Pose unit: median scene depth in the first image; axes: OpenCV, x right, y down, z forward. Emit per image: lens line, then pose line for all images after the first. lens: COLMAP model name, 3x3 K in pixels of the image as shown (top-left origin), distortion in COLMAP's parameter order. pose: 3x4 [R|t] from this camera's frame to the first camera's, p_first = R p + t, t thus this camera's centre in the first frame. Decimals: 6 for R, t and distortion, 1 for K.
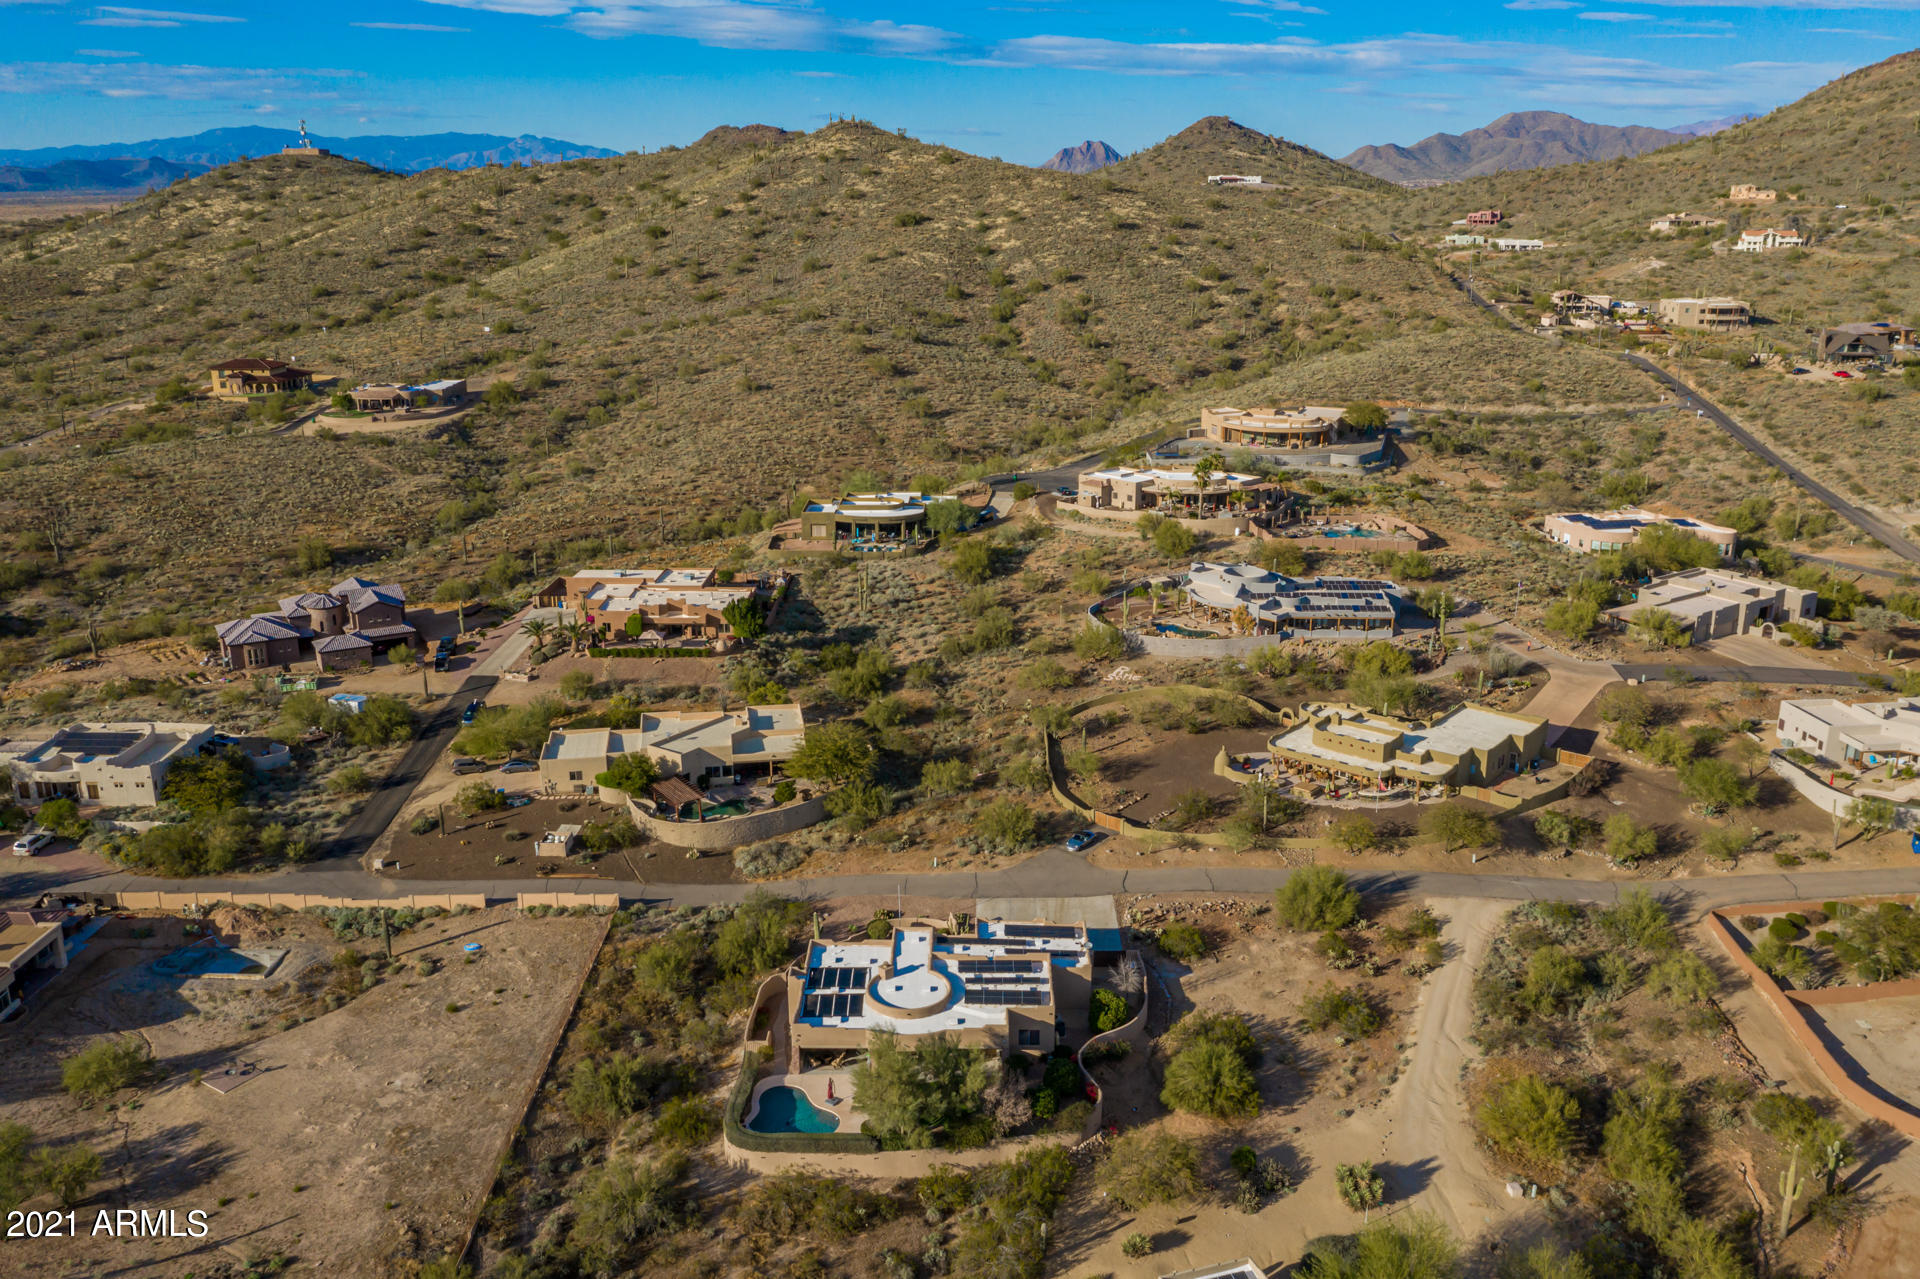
lens RADIAL K [[1527.3, 0, 960.0], [0, 1527.3, 639.5], [0, 0, 1]] dist [-0.008388, 0.008080]
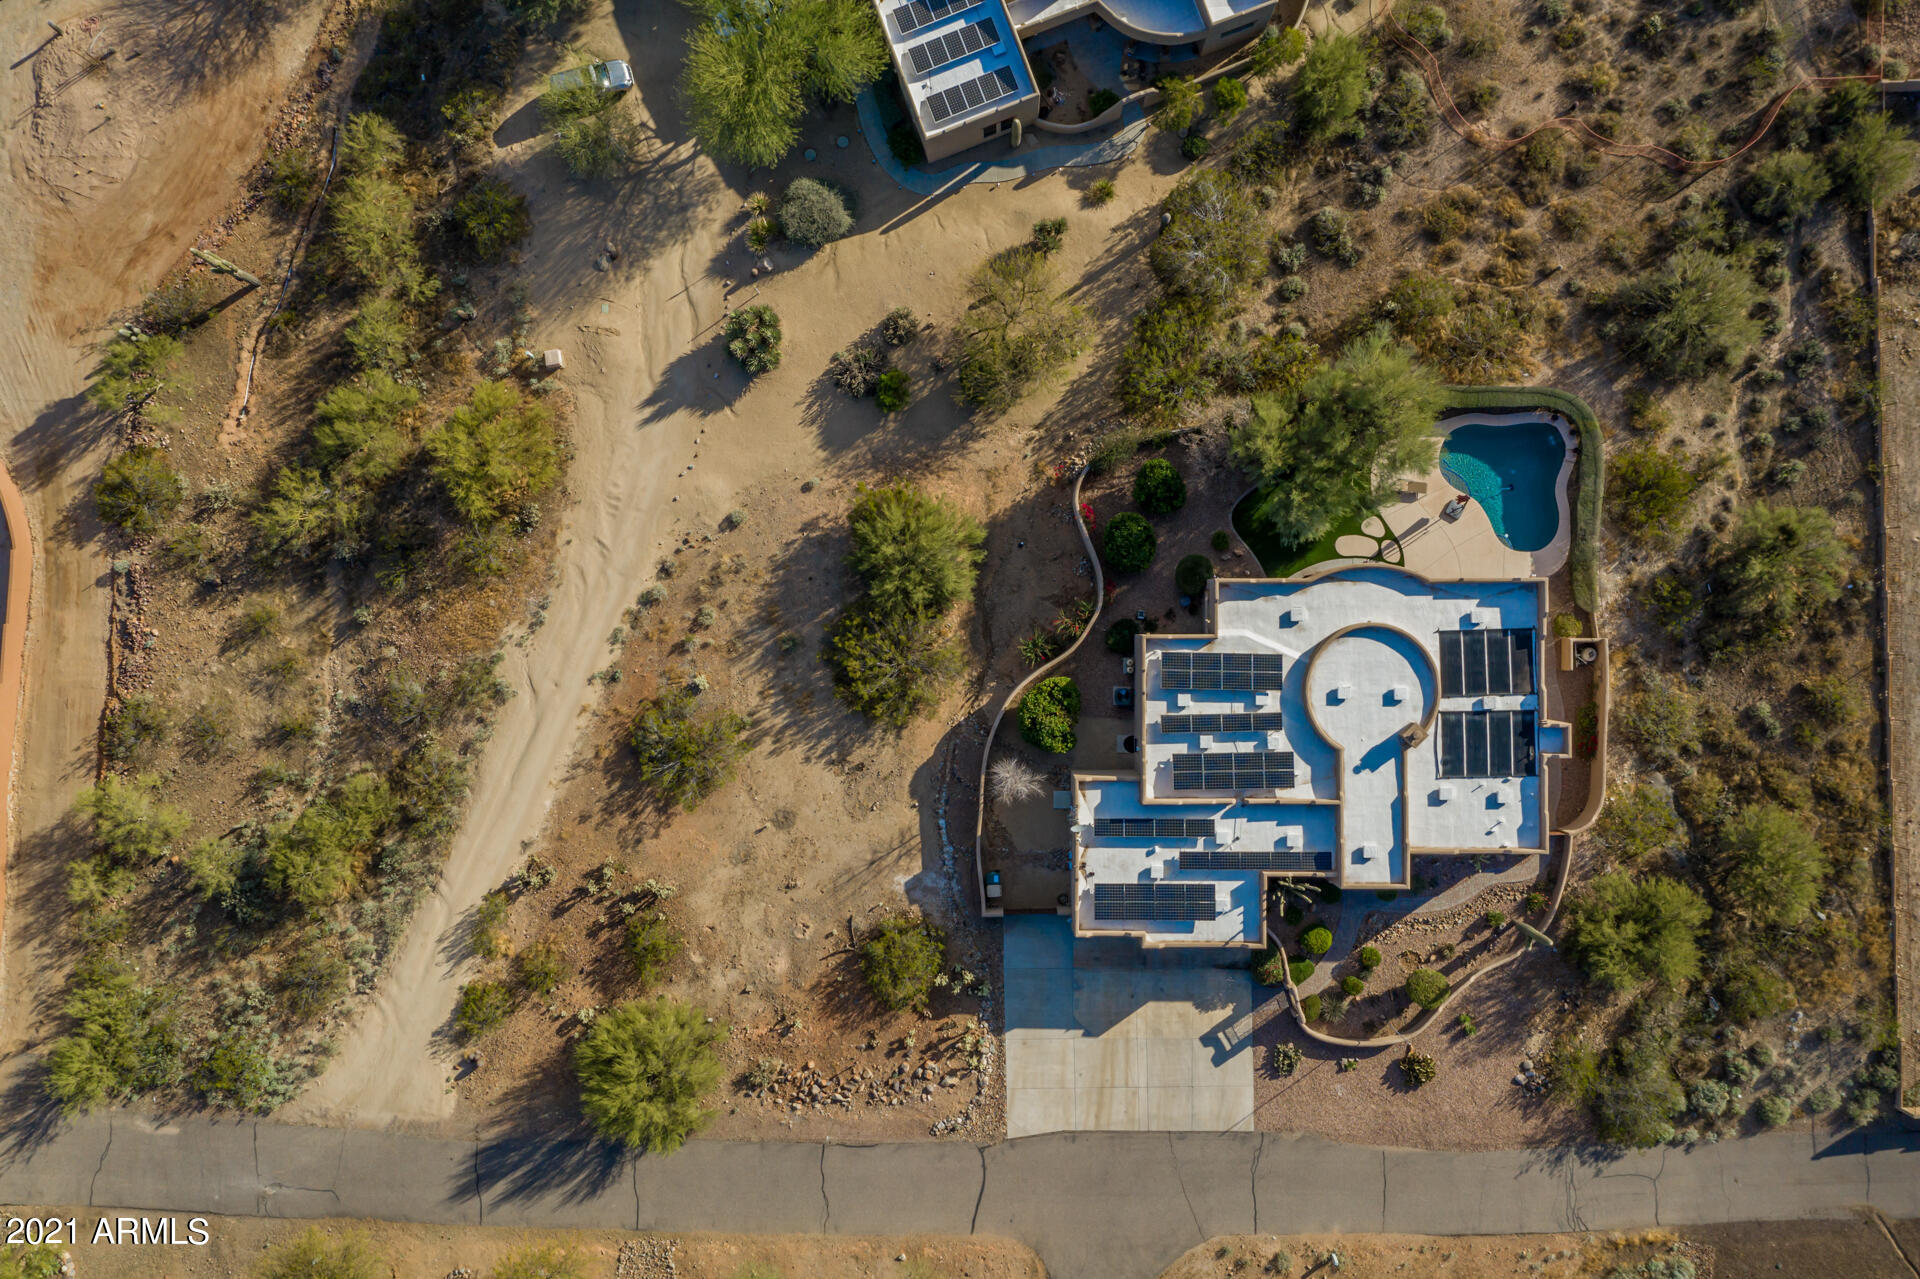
lens RADIAL K [[1527.3, 0, 960.0], [0, 1527.3, 639.5], [0, 0, 1]] dist [-0.008388, 0.008080]
pose [[-0.999832, 0.007655, 0.016633, 0.120935], [0.013942, -0.270621, 0.962585, -0.355977], [0.011870, 0.962655, 0.270469, 0.771768]]
